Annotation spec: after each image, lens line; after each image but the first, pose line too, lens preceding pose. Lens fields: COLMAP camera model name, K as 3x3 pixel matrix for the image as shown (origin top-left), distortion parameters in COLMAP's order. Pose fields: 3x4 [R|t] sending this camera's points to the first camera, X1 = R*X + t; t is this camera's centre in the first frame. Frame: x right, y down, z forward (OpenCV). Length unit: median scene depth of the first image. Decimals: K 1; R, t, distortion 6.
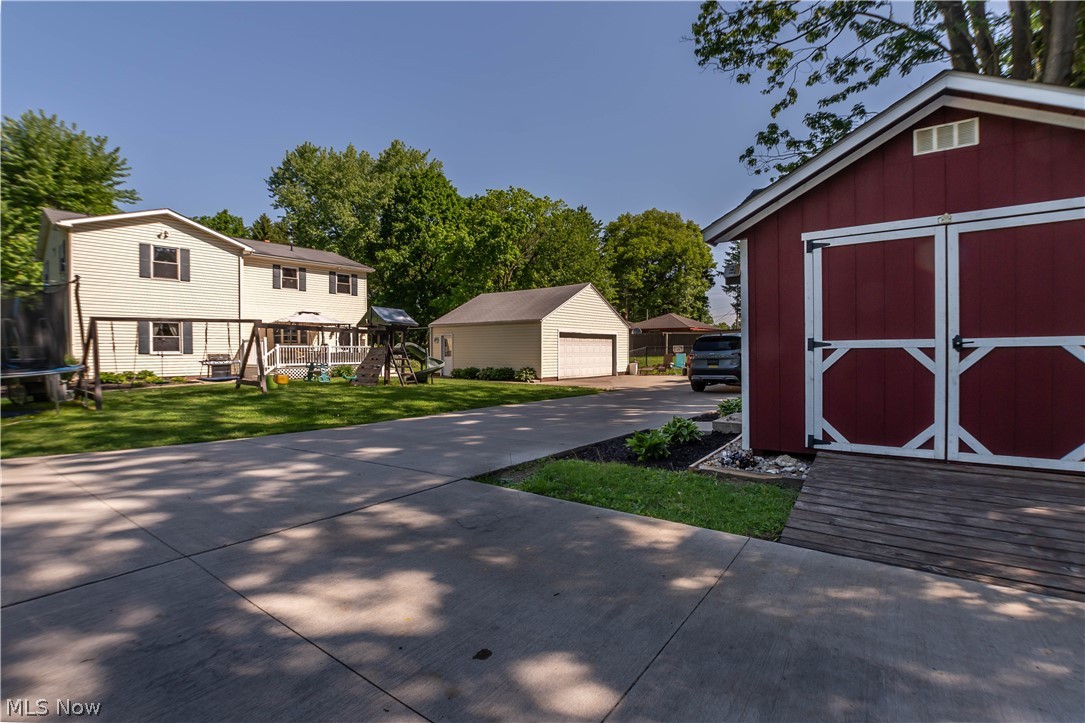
lens RADIAL K [[491.8, 0, 537.4], [0, 491.8, 362.2], [0, 0, 1]] dist [-0.036388, 0.000113]
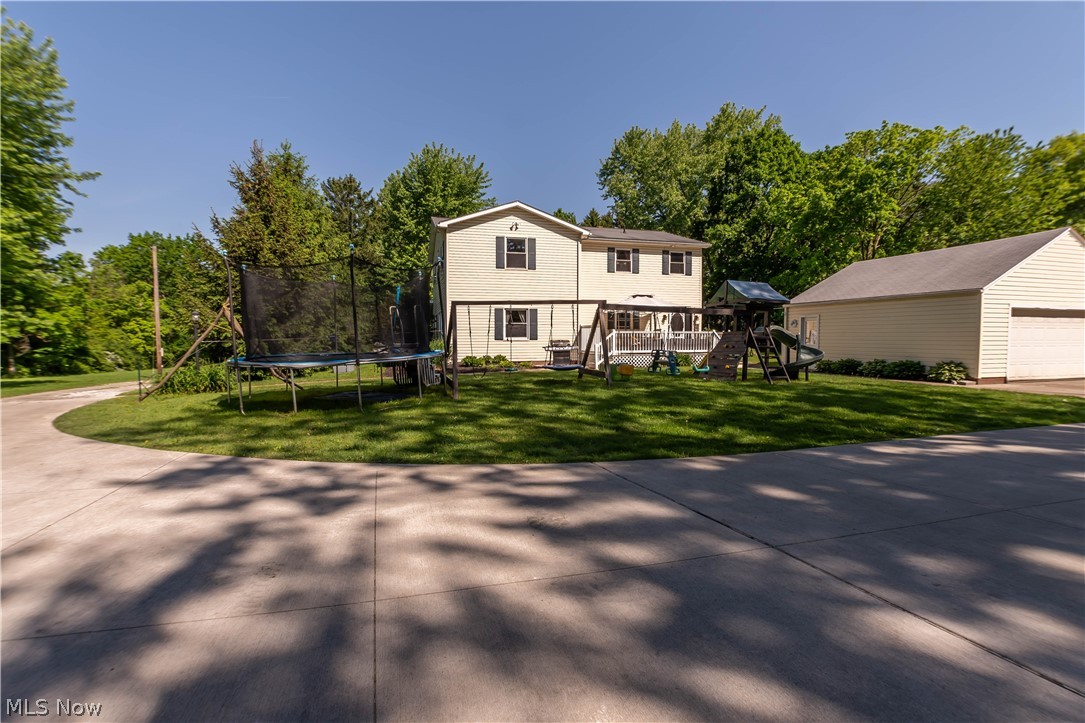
lens RADIAL K [[491.8, 0, 537.4], [0, 491.8, 362.2], [0, 0, 1]] dist [-0.036388, 0.000113]
pose [[0.815342, 0.027770, -0.578314, -0.078293], [-0.012425, 0.999458, 0.030475, -0.000936], [0.578847, -0.017662, 0.815245, 0.106130]]
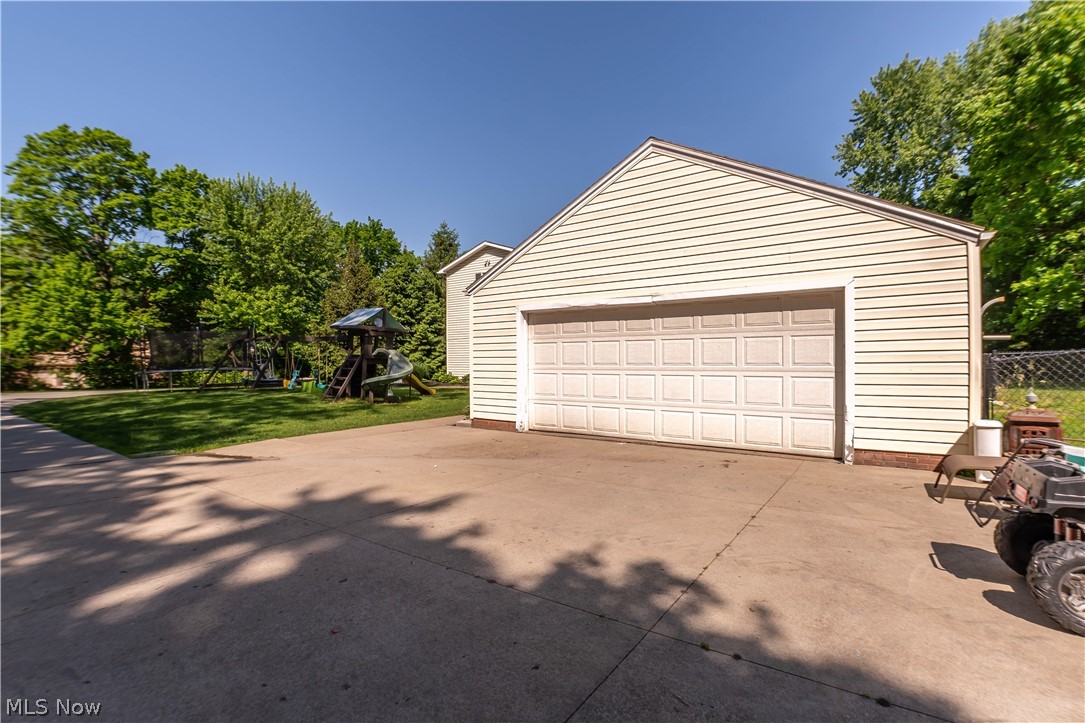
lens RADIAL K [[491.8, 0, 537.4], [0, 491.8, 362.2], [0, 0, 1]] dist [-0.036388, 0.000113]
pose [[0.067397, 0.006635, -0.997704, 0.348878], [-0.018175, 0.999820, 0.005422, -0.017204], [0.997561, 0.017768, 0.067505, 0.769600]]
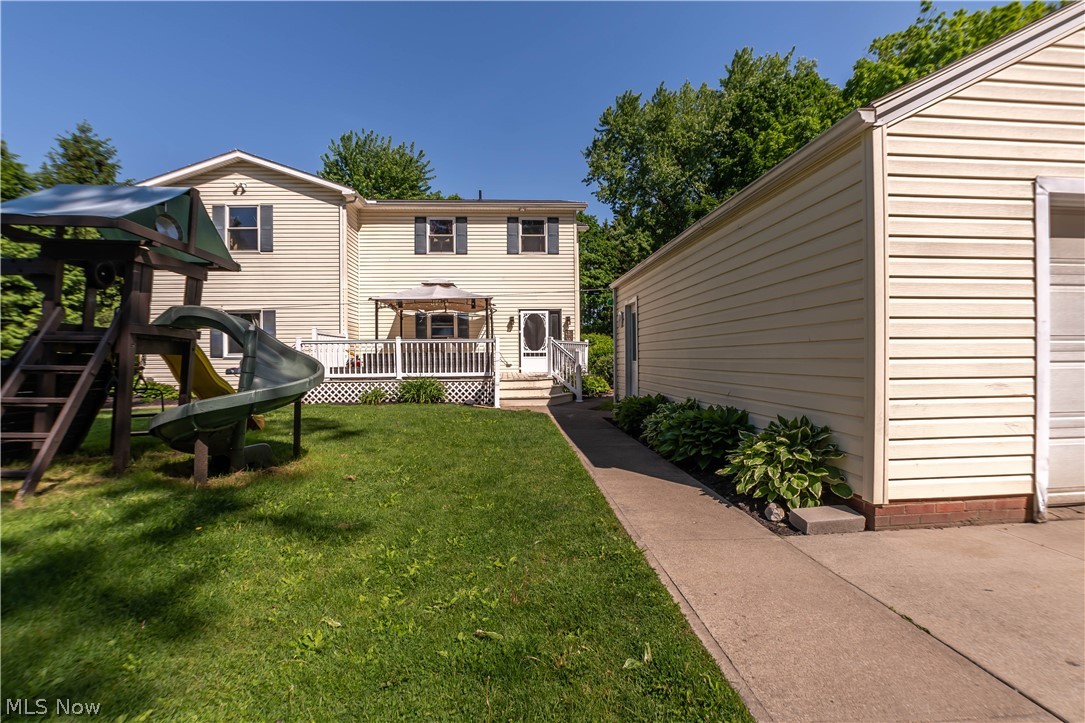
lens RADIAL K [[491.8, 0, 537.4], [0, 491.8, 362.2], [0, 0, 1]] dist [-0.036388, 0.000113]
pose [[0.682012, 0.001439, -0.731340, 0.033736], [-0.008809, 0.999942, -0.006247, -0.006562], [0.731288, 0.010703, 0.681985, 0.615722]]
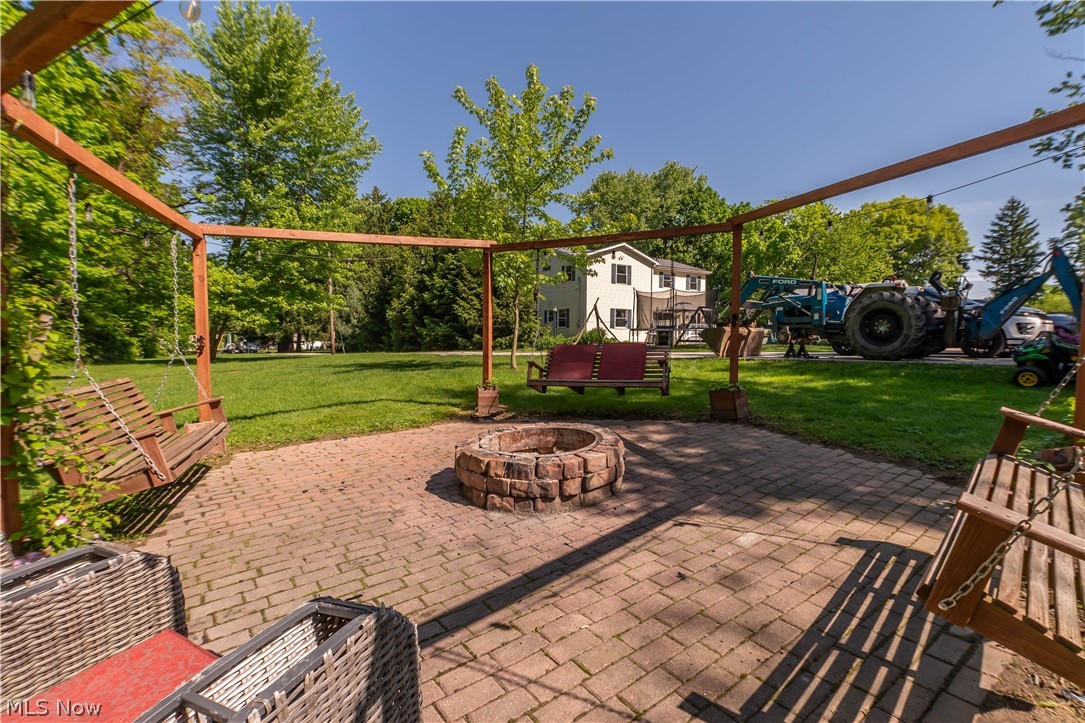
lens RADIAL K [[491.8, 0, 537.4], [0, 491.8, 362.2], [0, 0, 1]] dist [-0.036388, 0.000113]
pose [[0.938081, 0.026155, -0.345426, -0.326640], [-0.017757, 0.999465, 0.027454, 0.047433], [0.345960, -0.019621, 0.938044, -0.559658]]
